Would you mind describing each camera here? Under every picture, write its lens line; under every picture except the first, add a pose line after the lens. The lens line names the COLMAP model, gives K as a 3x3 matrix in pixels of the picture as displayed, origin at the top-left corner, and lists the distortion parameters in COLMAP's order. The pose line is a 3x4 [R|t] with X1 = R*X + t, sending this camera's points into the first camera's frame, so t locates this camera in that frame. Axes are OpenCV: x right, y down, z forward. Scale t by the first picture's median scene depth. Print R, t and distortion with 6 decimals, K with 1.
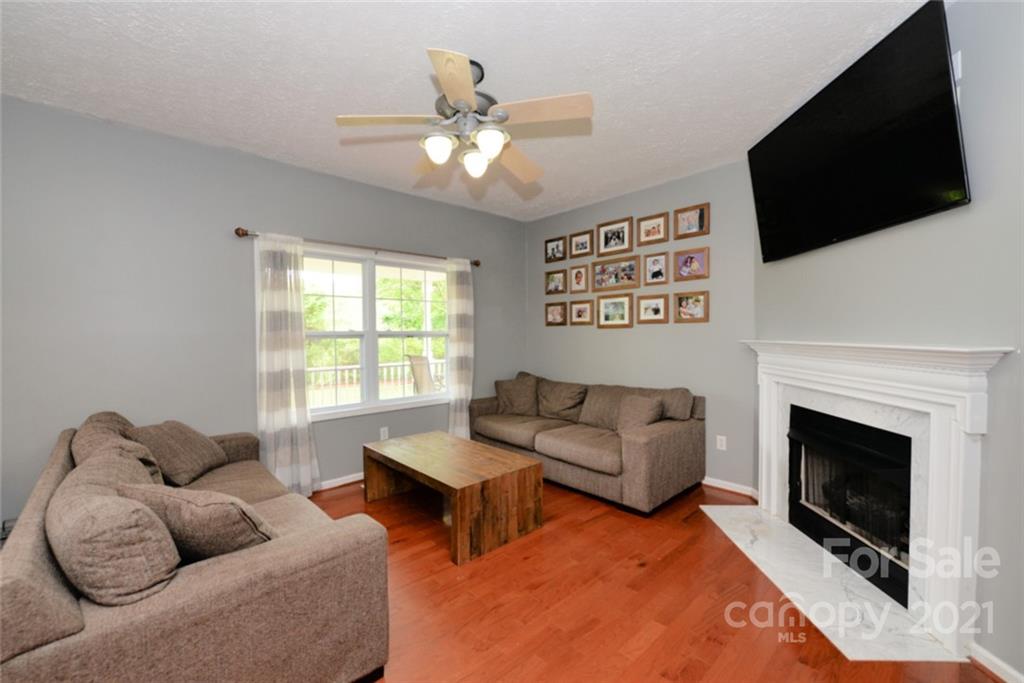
lens RADIAL K [[414.1, 0, 507.3], [0, 414.1, 339.6], [0, 0, 1]] dist [-0.001221, -0.001429]
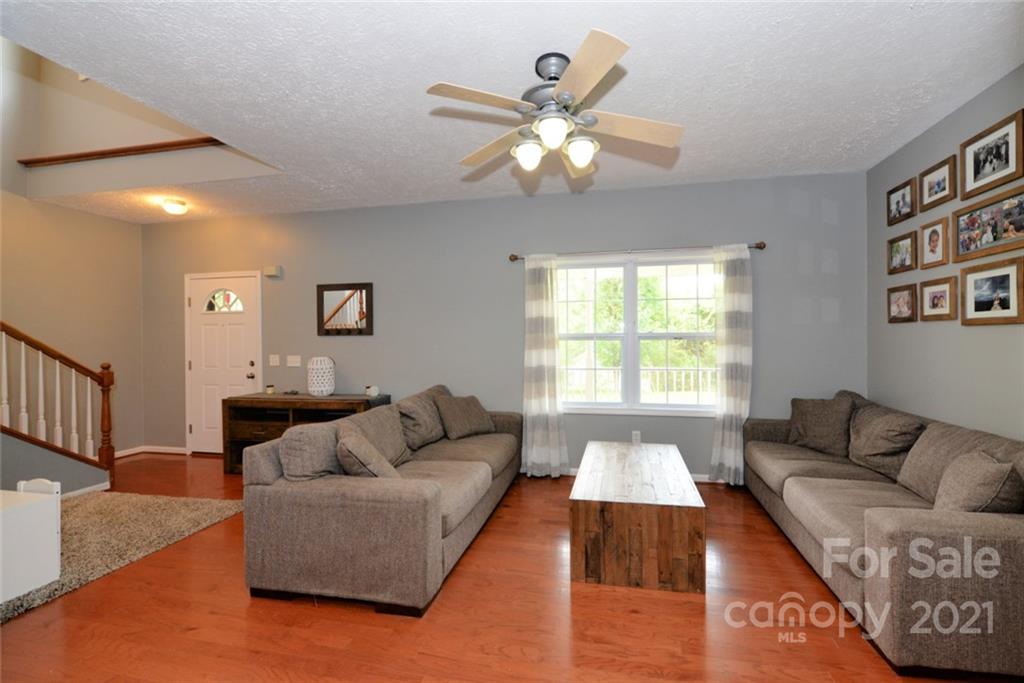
lens RADIAL K [[414.1, 0, 514.9], [0, 414.1, 334.8], [0, 0, 1]] dist [-0.001221, -0.001429]
pose [[0.600459, -0.001918, -0.799653, 0.310990], [-0.009772, 0.999905, -0.009736, -0.003529], [0.799596, 0.013661, 0.600383, 0.176164]]
